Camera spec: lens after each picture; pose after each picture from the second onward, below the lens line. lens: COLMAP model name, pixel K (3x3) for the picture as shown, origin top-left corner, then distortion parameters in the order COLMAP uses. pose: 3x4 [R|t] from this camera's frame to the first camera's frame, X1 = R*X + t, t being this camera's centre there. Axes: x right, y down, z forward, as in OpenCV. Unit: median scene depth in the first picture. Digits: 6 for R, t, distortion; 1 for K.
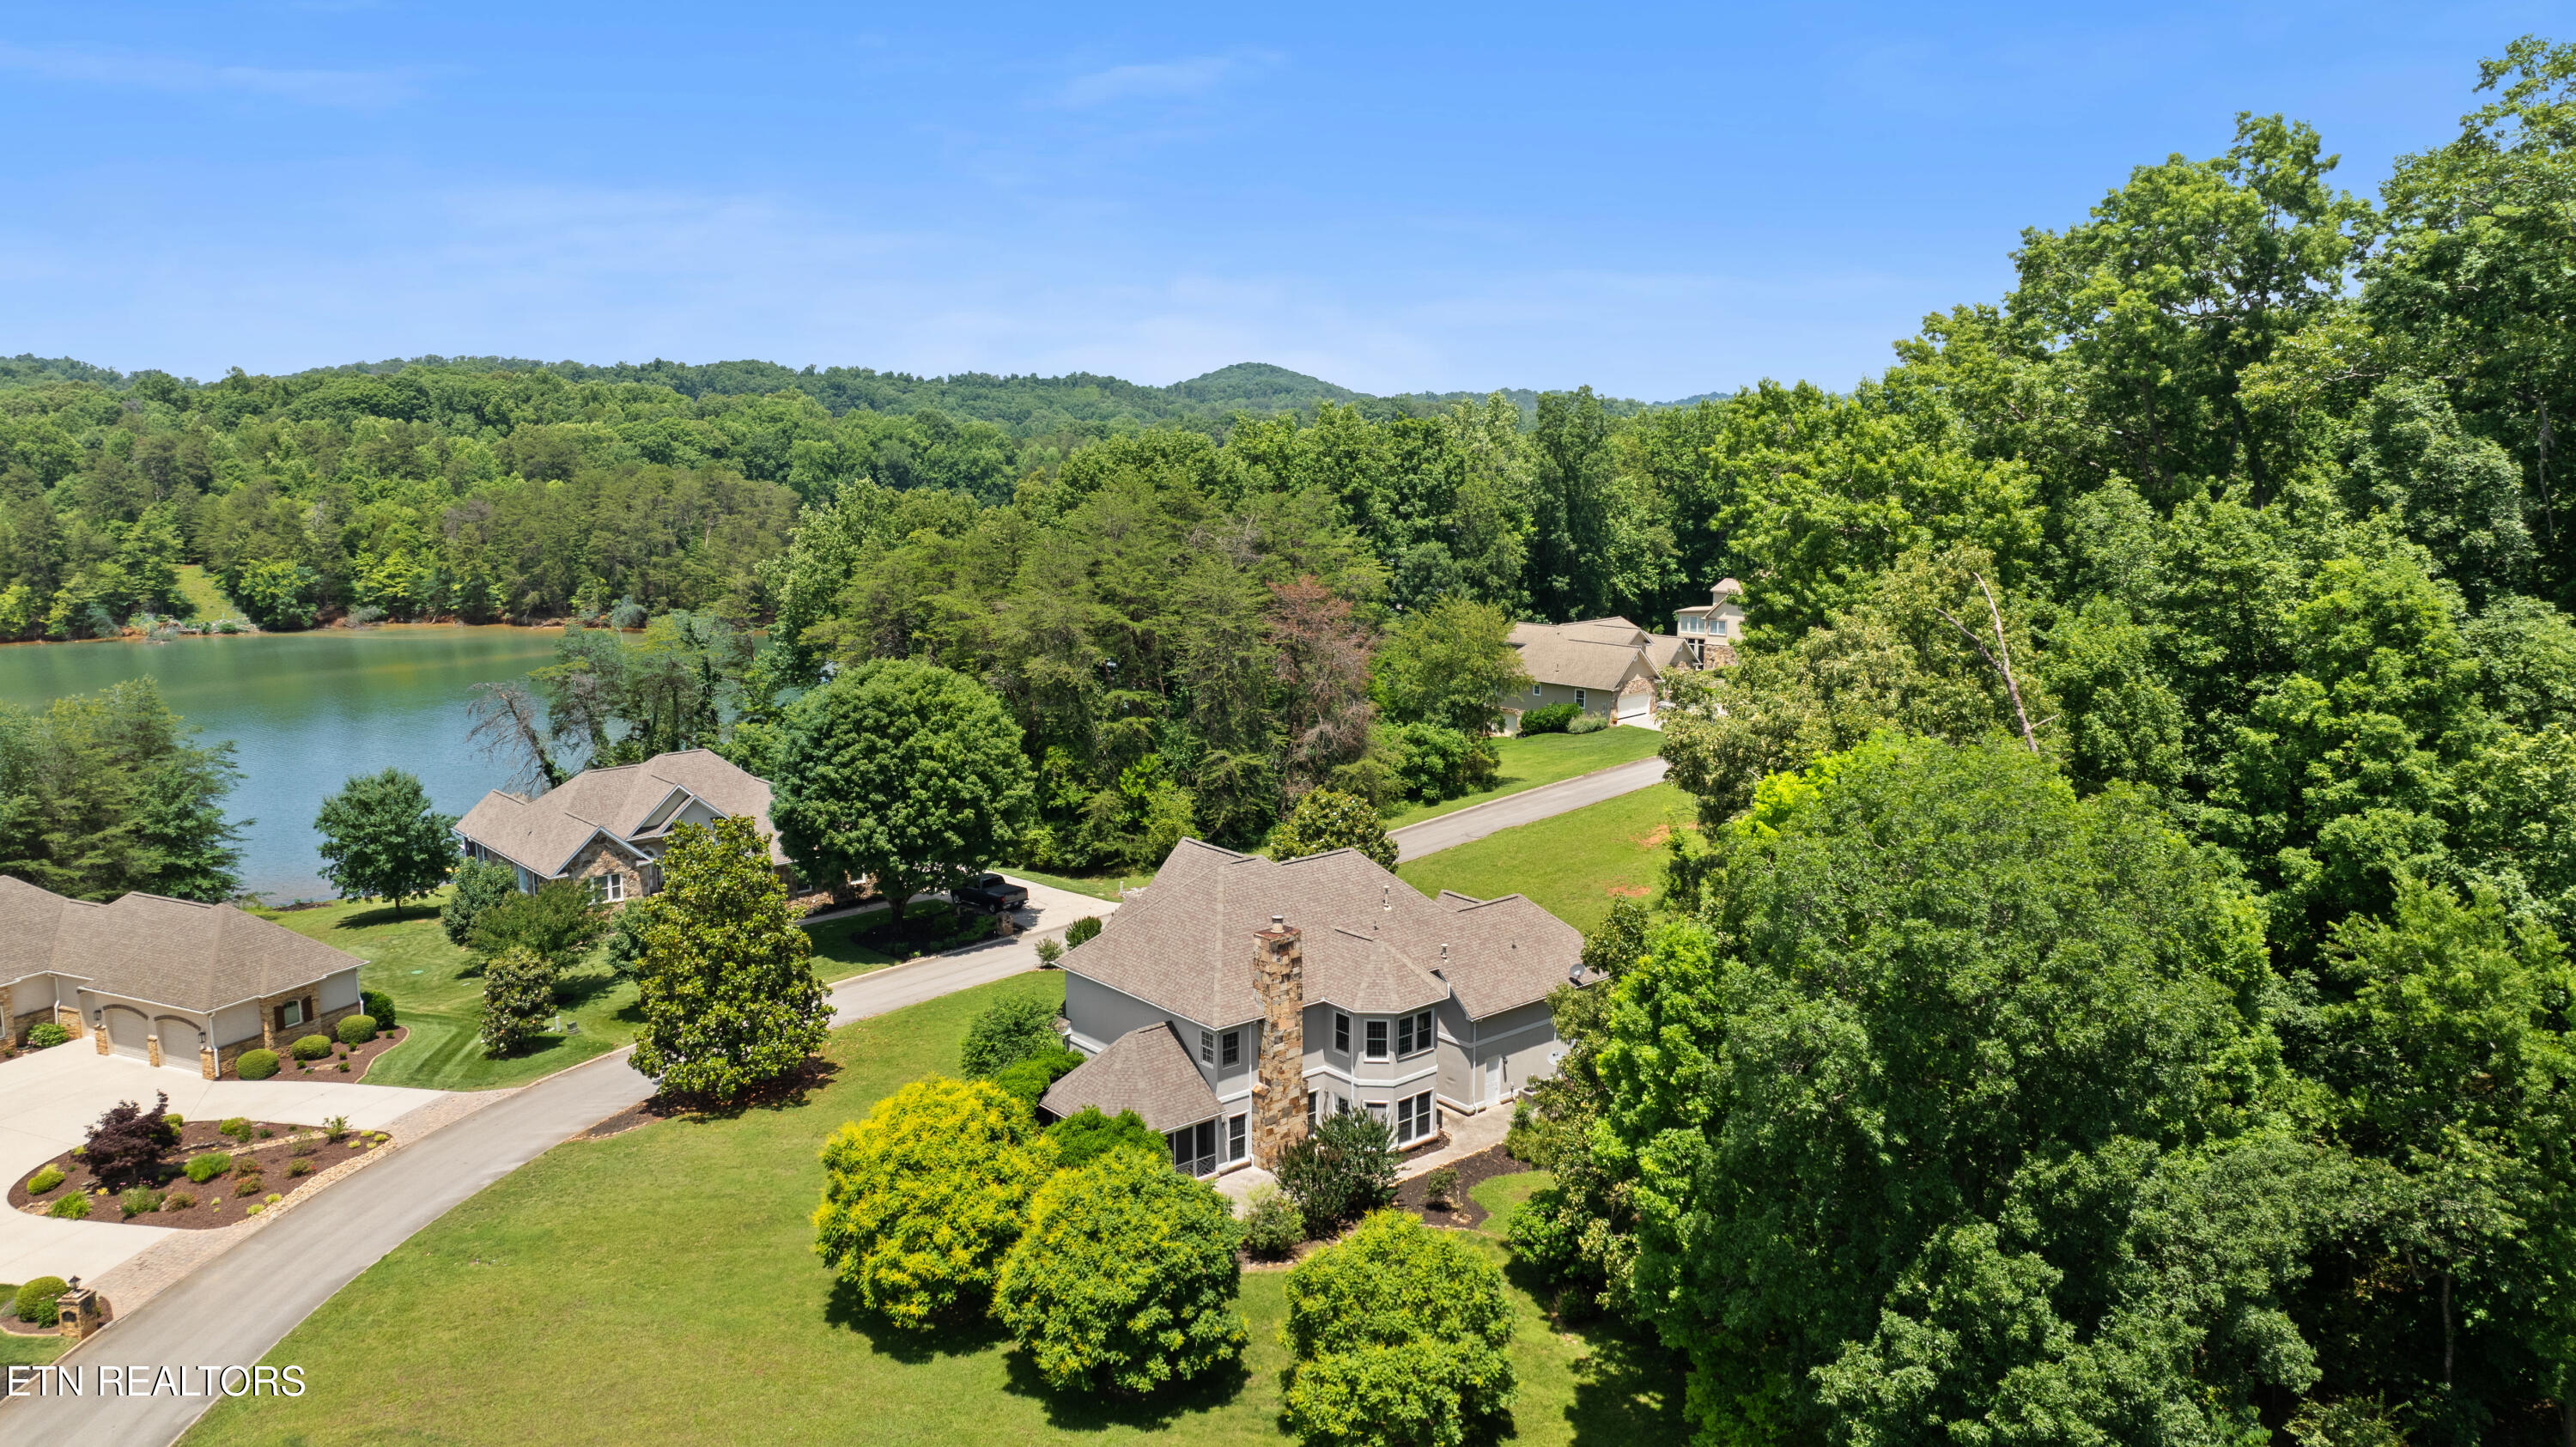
lens RADIAL K [[1796.7, 0, 1295.0], [0, 1796.7, 724.3], [0, 0, 1]] dist [-0.028526, 0.002567]
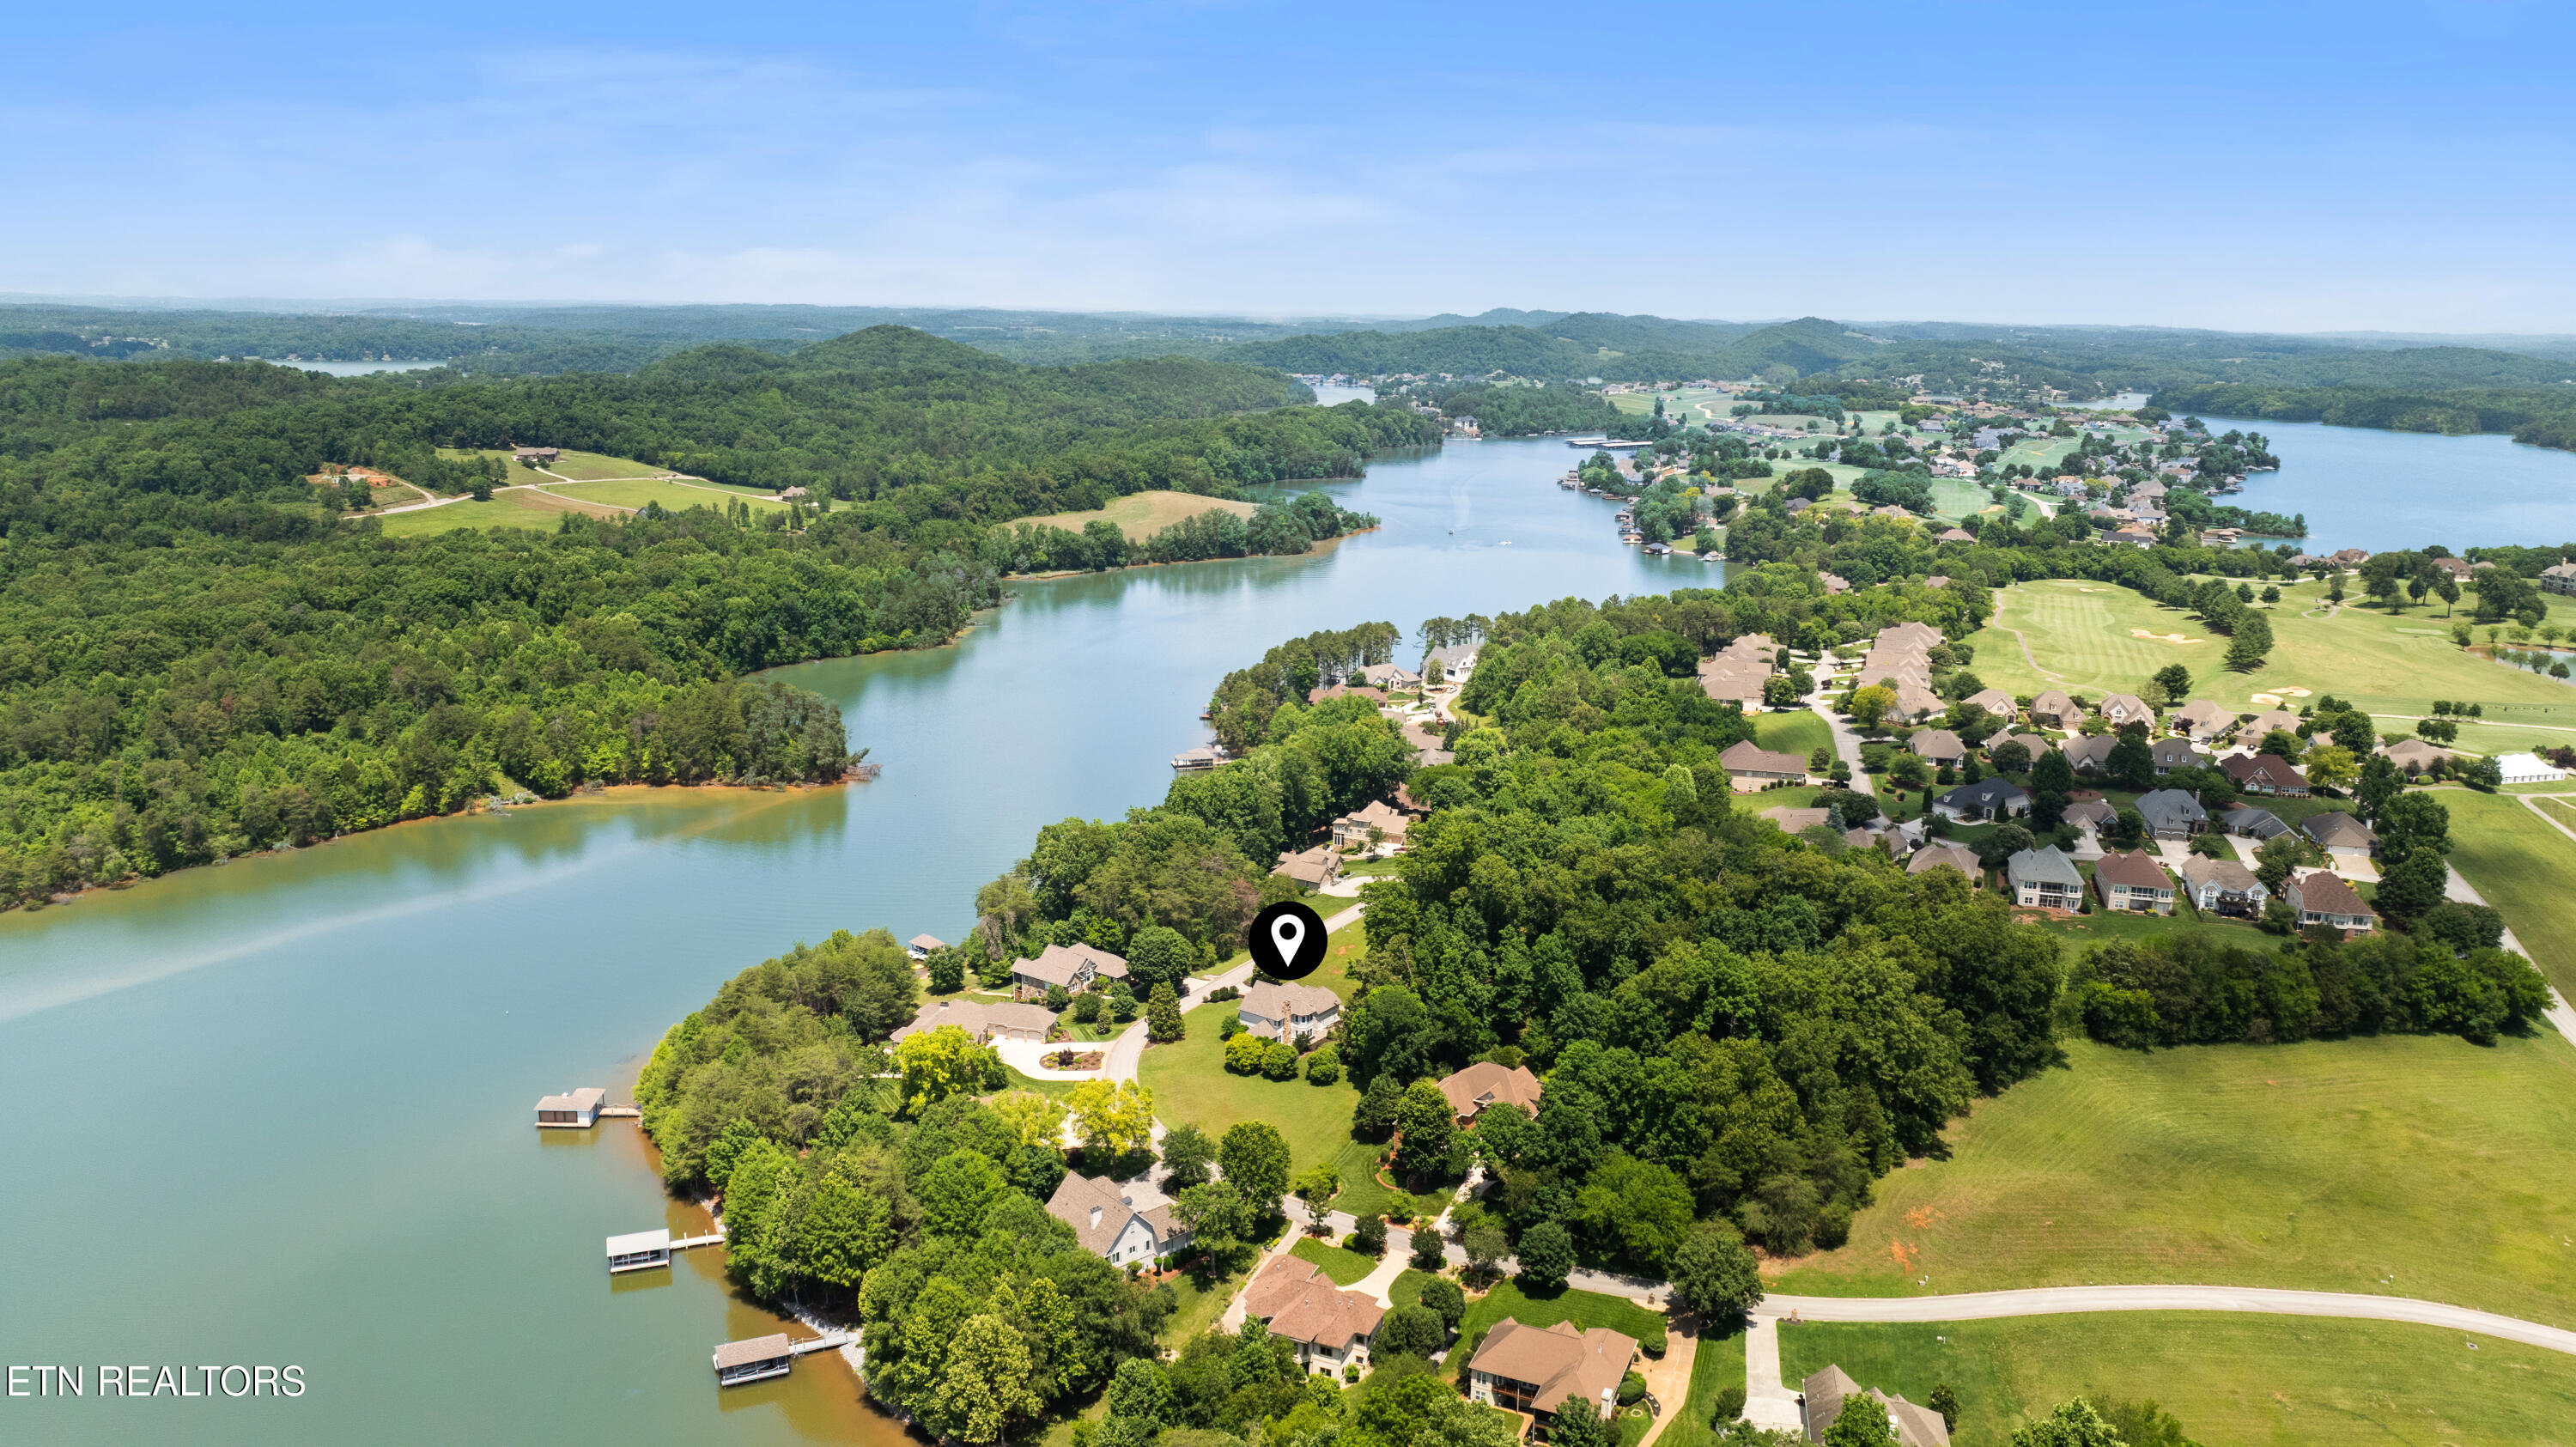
lens RADIAL K [[1796.7, 0, 1284.0], [0, 1796.7, 727.2], [0, 0, 1]] dist [-0.028526, 0.002567]
pose [[0.976436, -0.039091, 0.212239, -1.065608], [0.025357, 0.997427, 0.067052, -1.011473], [-0.214314, -0.060090, 0.974915, -3.993096]]
